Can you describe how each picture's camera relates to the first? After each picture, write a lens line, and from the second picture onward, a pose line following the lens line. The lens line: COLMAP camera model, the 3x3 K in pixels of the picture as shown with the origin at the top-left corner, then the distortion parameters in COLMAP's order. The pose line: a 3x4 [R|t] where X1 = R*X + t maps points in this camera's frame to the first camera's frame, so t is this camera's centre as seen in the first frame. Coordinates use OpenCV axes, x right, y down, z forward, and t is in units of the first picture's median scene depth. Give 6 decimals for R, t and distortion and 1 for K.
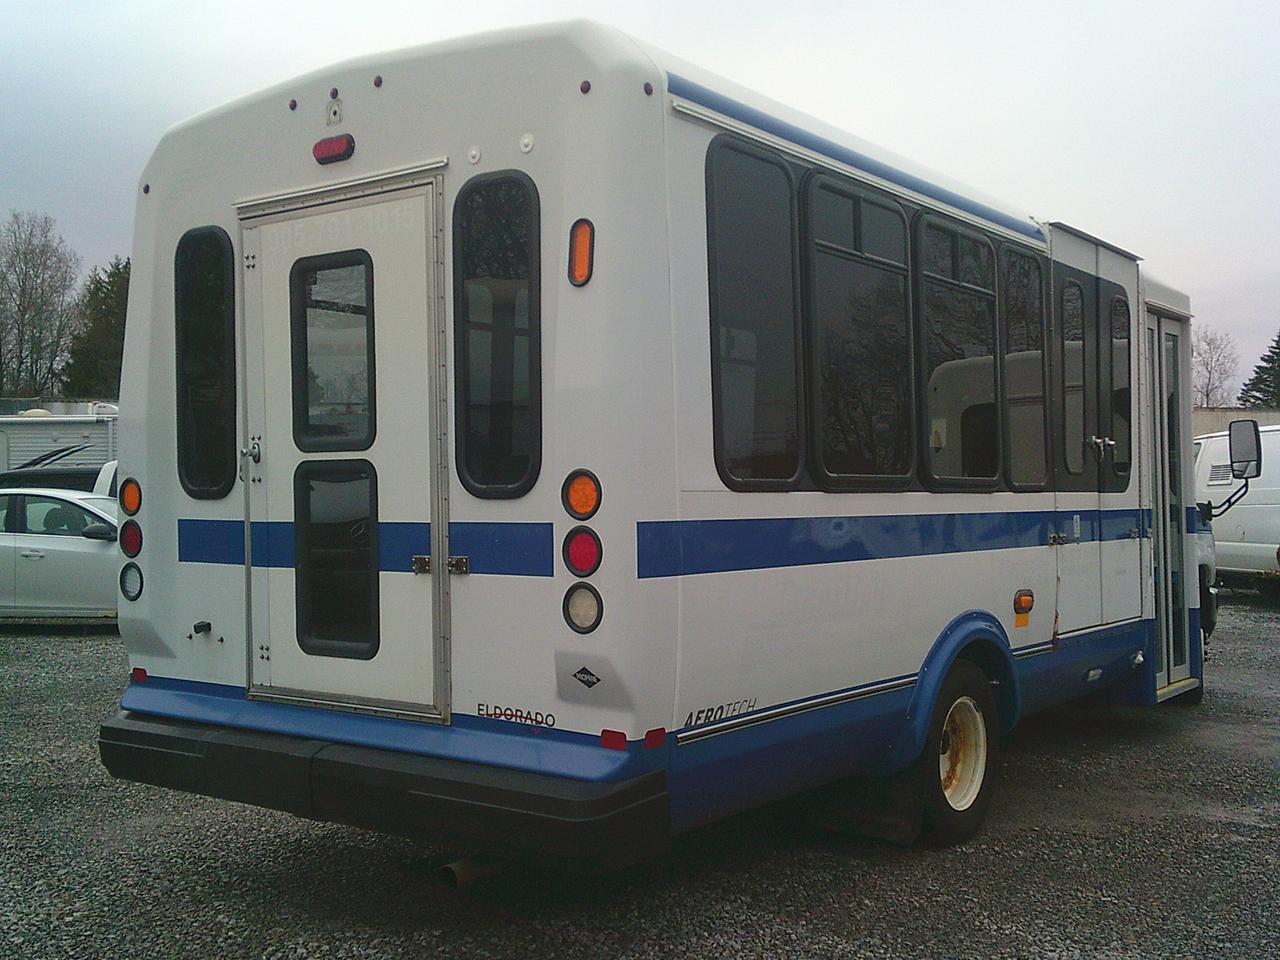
lens RADIAL K [[1432.1, 0, 640.0], [0, 1432.1, 480.0], [0, 0, 1]] dist [0.004024, 0.001623]
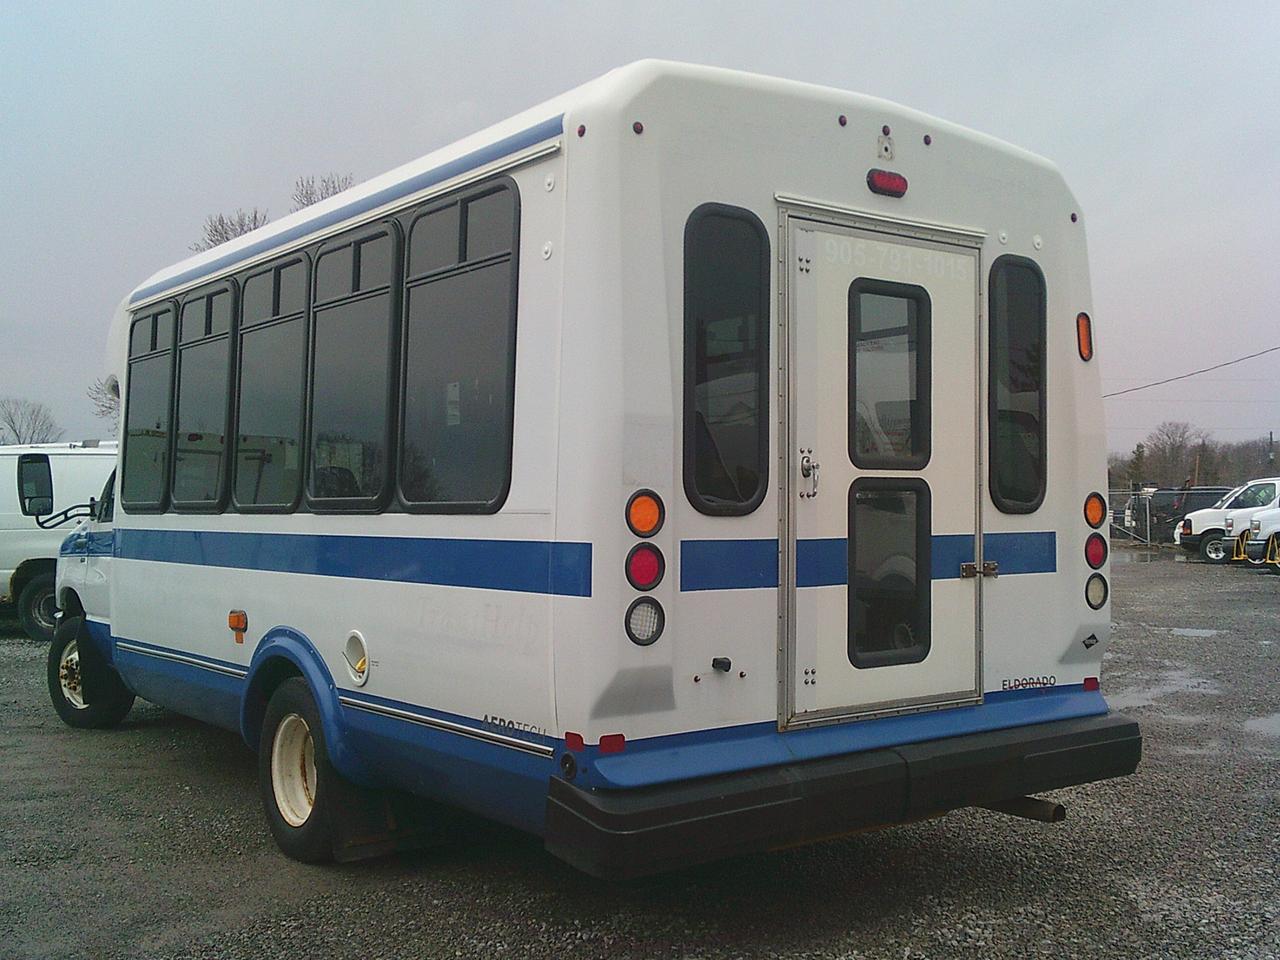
lens RADIAL K [[1316.6, 0, 640.0], [0, 1316.6, 480.0], [0, 0, 1]] dist [0.014636, 0.009800]
pose [[0.278826, 0.025960, 0.959991, -1.190719], [-0.005228, 0.999661, -0.025515, 0.013227], [-0.960328, 0.002095, 0.278867, 0.904997]]
